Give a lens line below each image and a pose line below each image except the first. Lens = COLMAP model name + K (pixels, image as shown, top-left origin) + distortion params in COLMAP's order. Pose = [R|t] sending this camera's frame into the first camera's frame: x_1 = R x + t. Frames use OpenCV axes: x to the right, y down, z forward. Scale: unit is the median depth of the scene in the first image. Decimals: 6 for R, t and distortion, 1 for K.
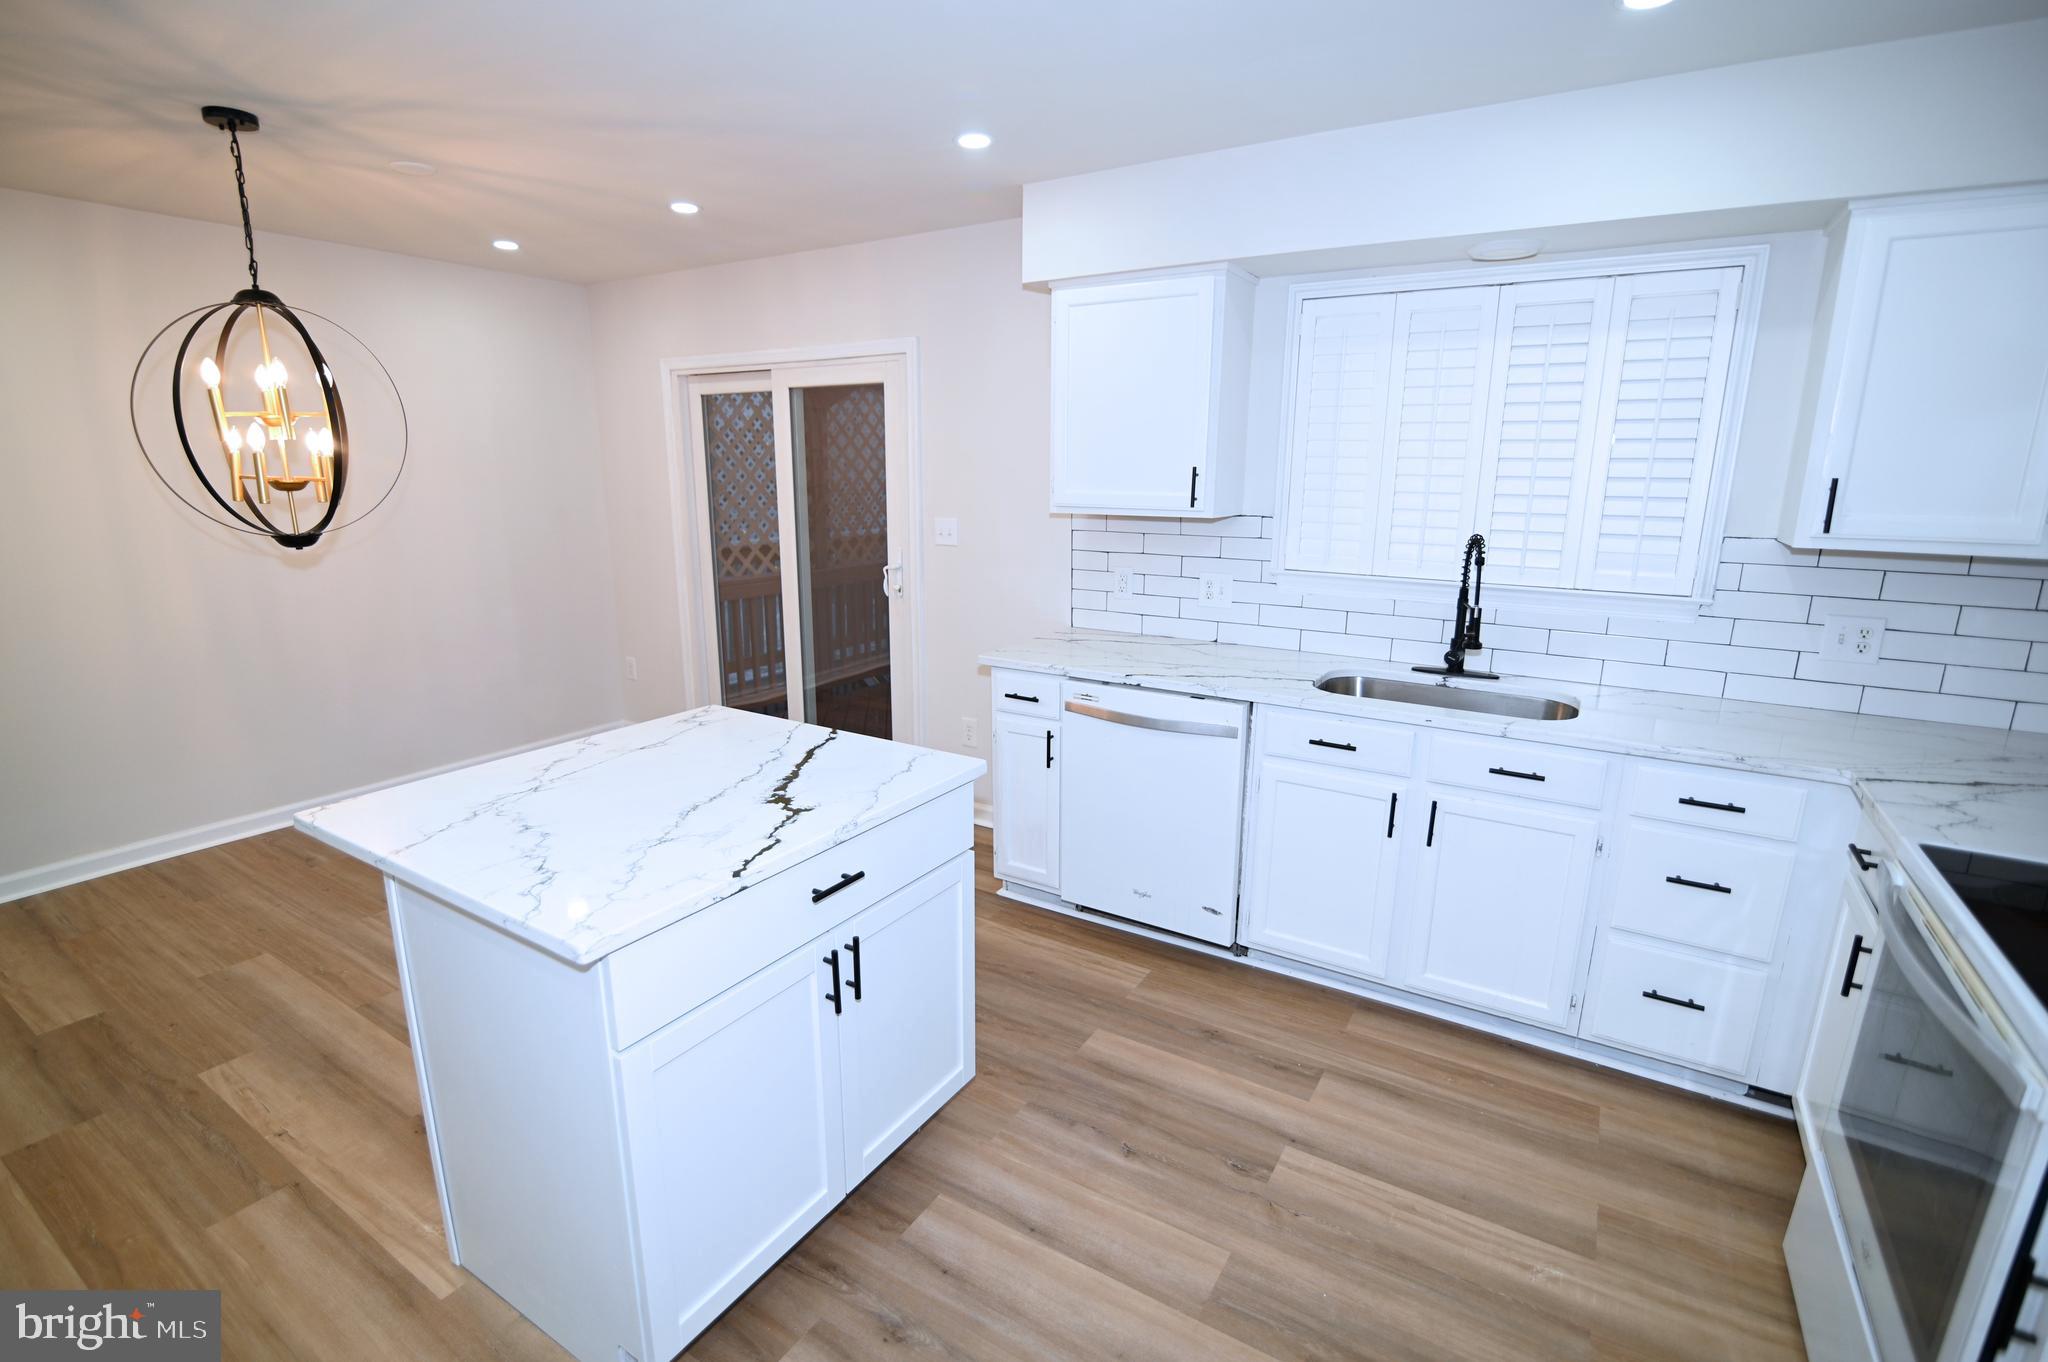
lens RADIAL K [[934.5, 0, 1018.2], [0, 934.5, 689.9], [0, 0, 1]] dist [-0.019748, 0.001093]
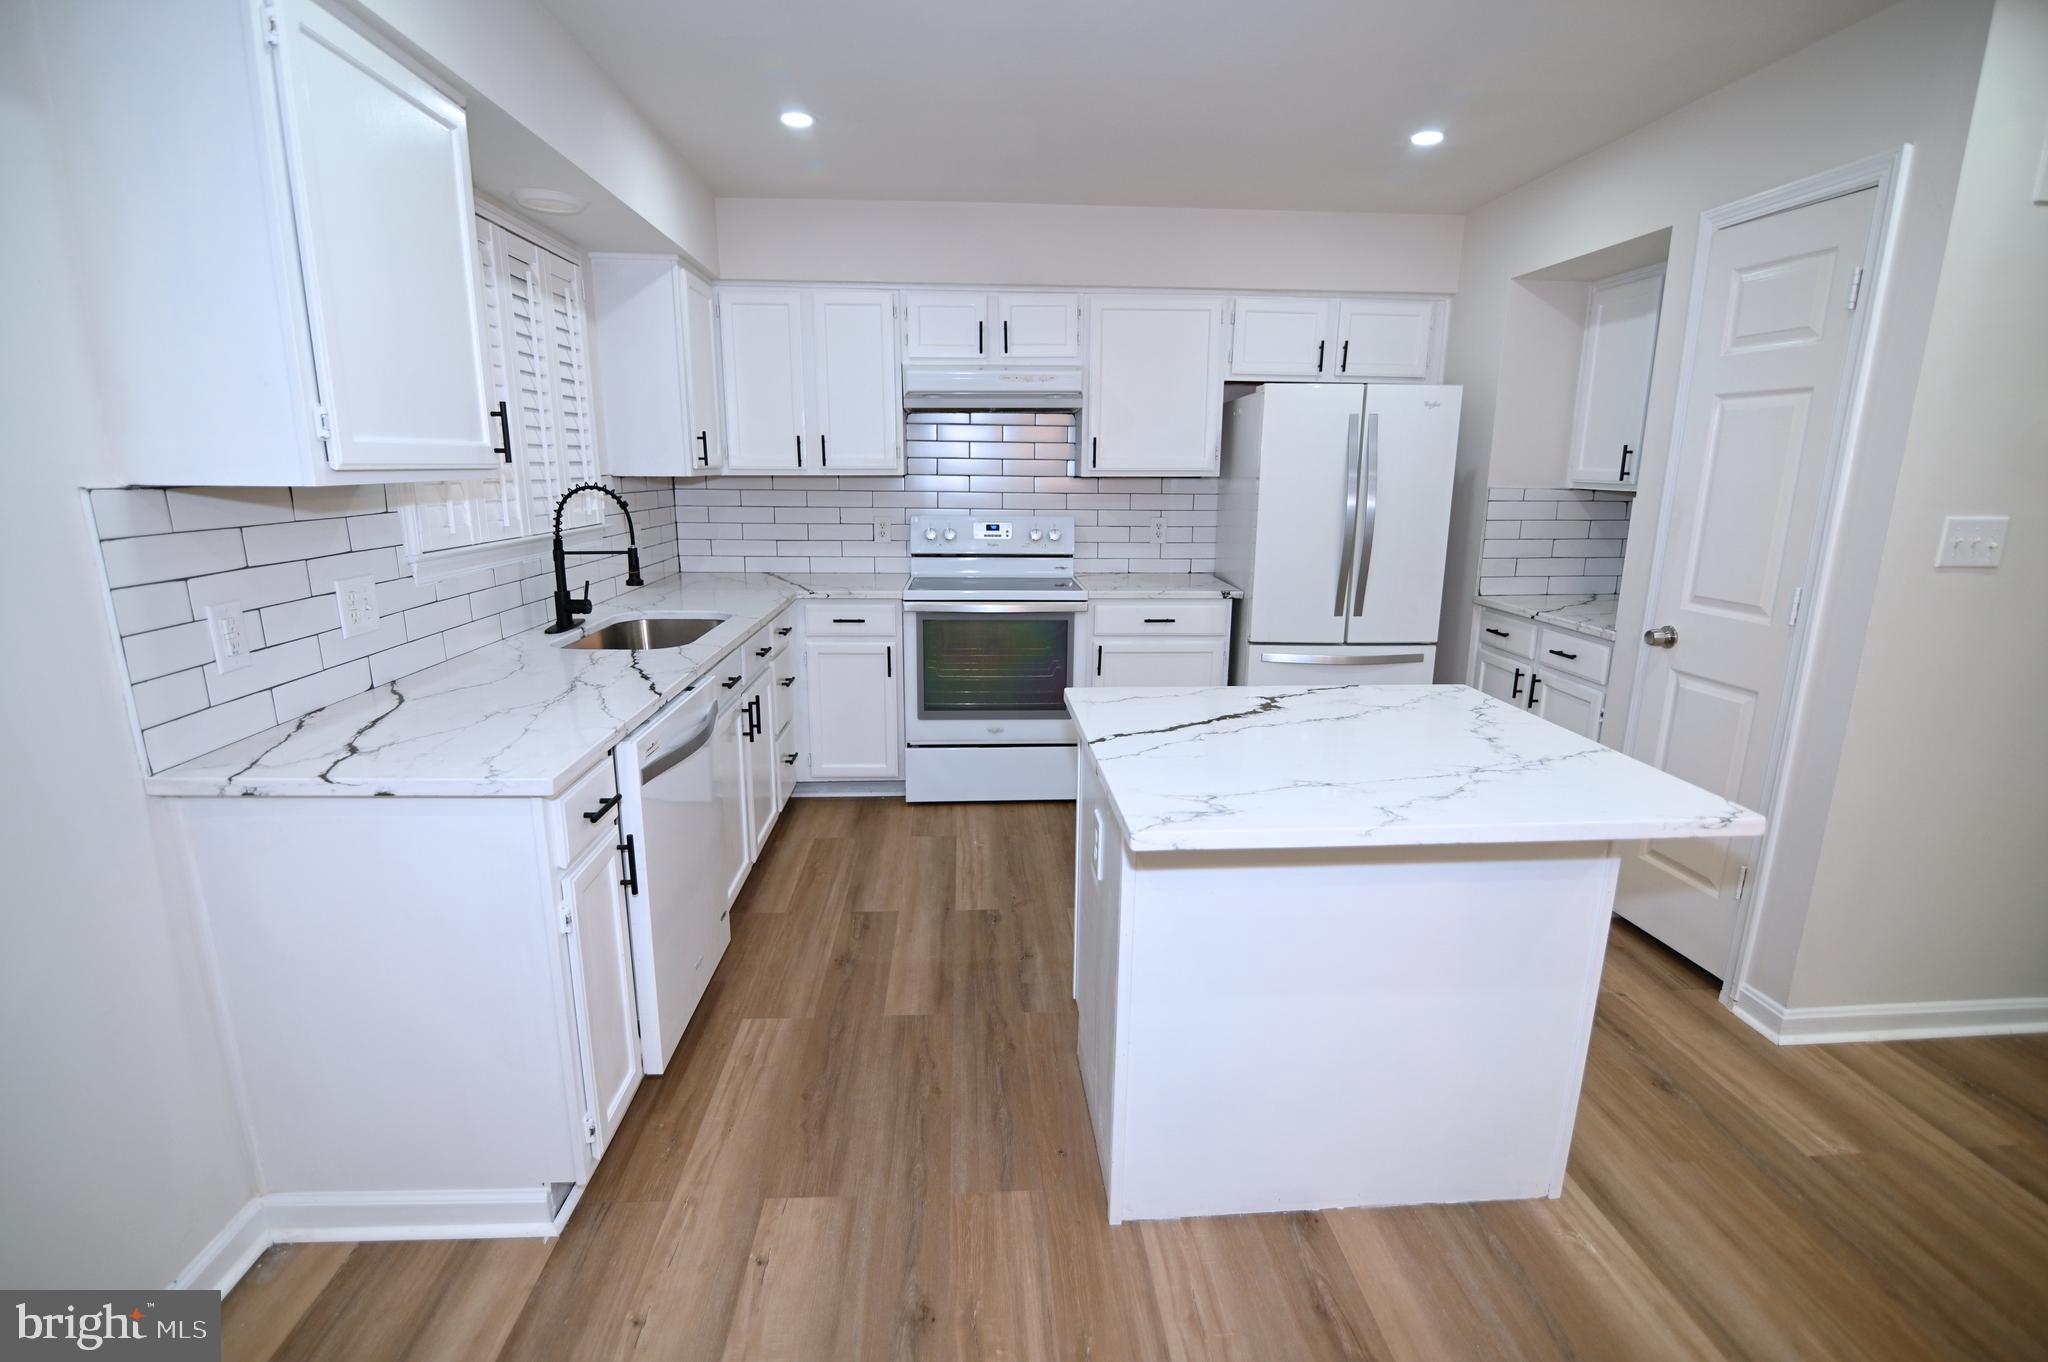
lens RADIAL K [[934.5, 0, 1025.7], [0, 934.5, 682.9], [0, 0, 1]] dist [-0.019748, 0.001093]
pose [[-0.585081, -0.196778, 0.786740, -0.690237], [0.176456, 0.915983, 0.360330, -0.263731], [-0.791545, 0.349647, -0.501202, 1.278284]]
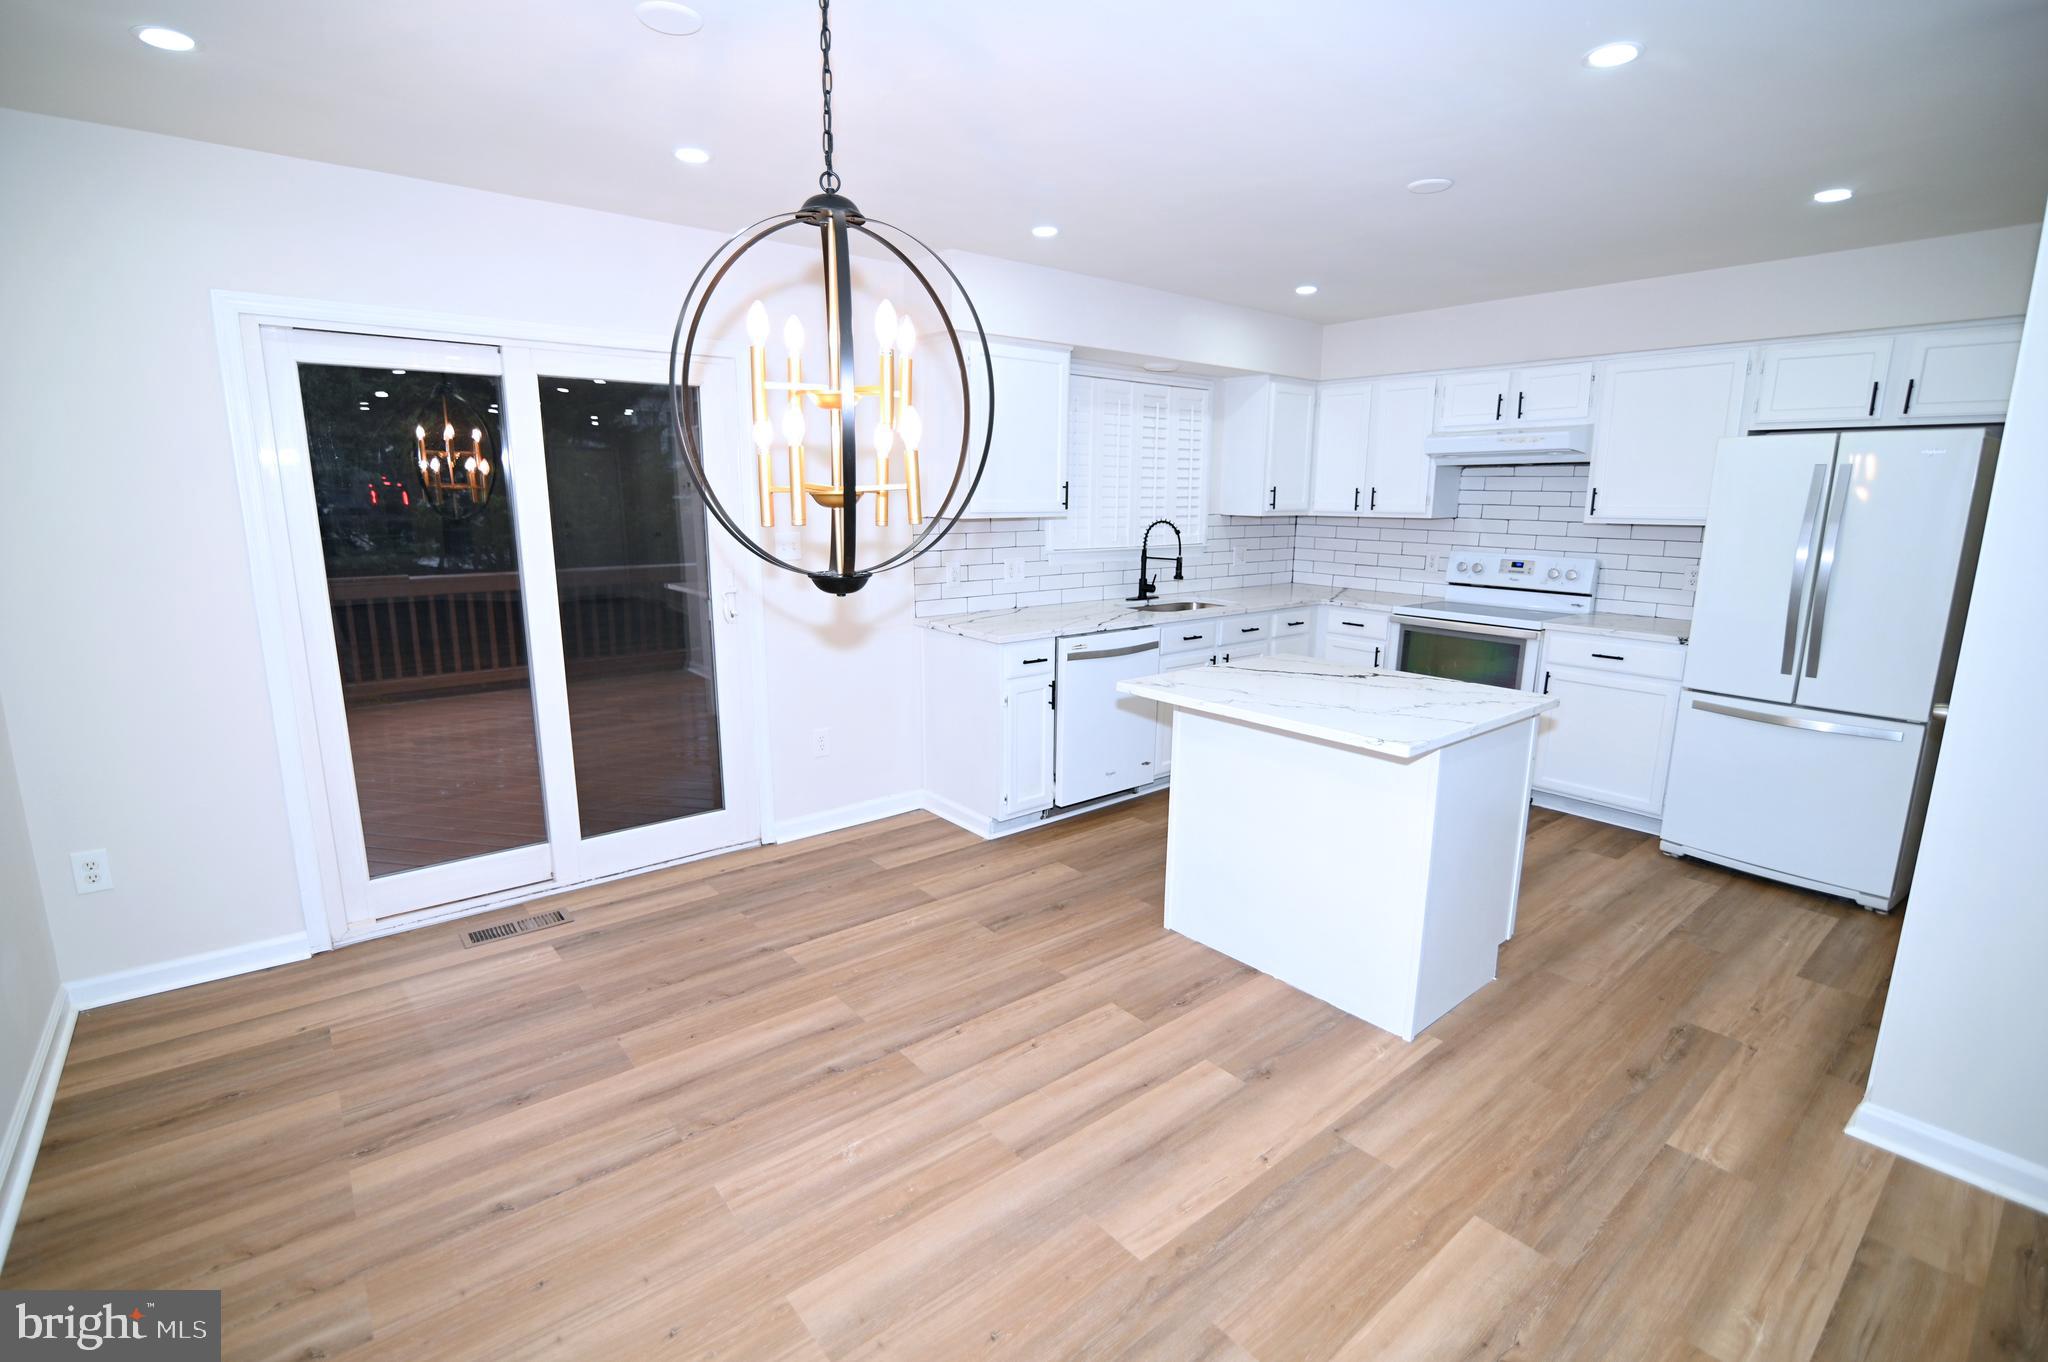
lens RADIAL K [[934.5, 0, 1022.7], [0, 934.5, 684.9], [0, 0, 1]] dist [-0.019748, 0.001093]
pose [[0.319739, -0.197812, 0.926627, -1.448253], [0.217530, 0.967168, 0.131407, -0.160107], [-0.922197, 0.159553, 0.352271, 0.690825]]
